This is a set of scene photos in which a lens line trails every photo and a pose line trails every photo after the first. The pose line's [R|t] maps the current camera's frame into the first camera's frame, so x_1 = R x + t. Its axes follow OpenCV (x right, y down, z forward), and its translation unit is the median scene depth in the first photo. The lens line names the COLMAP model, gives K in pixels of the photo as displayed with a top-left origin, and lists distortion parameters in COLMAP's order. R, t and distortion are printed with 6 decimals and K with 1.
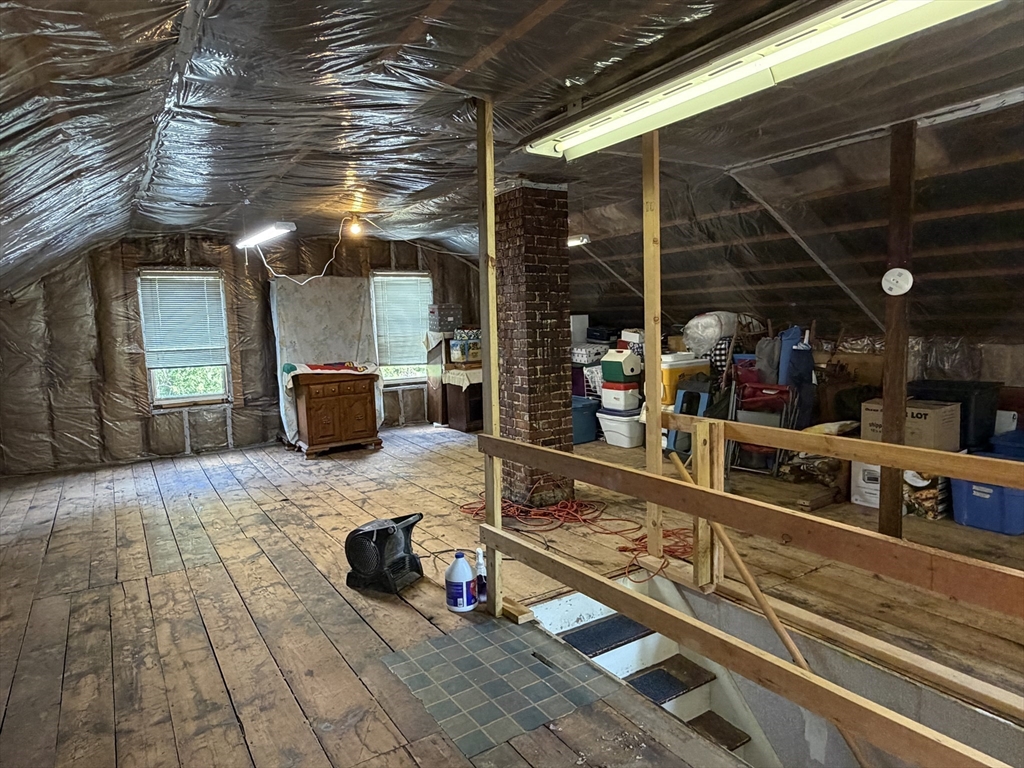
lens RADIAL K [[626.5, 0, 507.4], [0, 626.5, 385.5], [0, 0, 1]] dist [-0.003079, -0.000996]
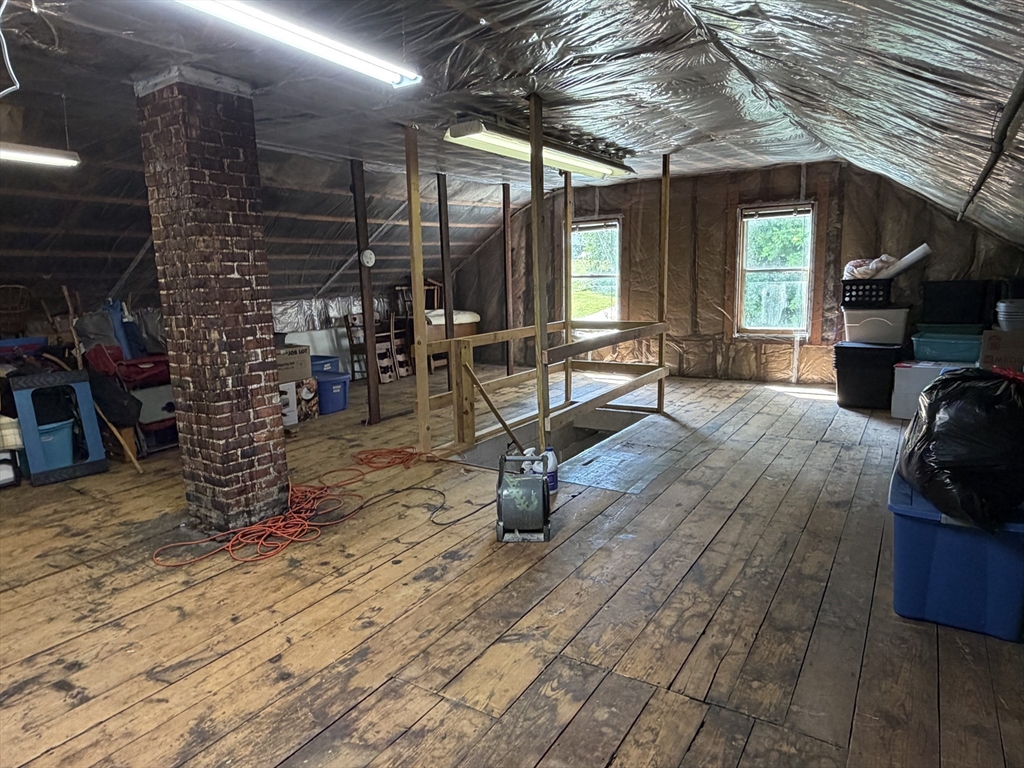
lens RADIAL K [[626.5, 0, 508.5], [0, 626.5, 384.6], [0, 0, 1]] dist [-0.003079, -0.000996]
pose [[-0.399090, -0.113050, 0.909916, -0.830171], [0.140770, 0.973051, 0.182636, -0.071629], [-0.906041, 0.200977, -0.372421, 1.062218]]
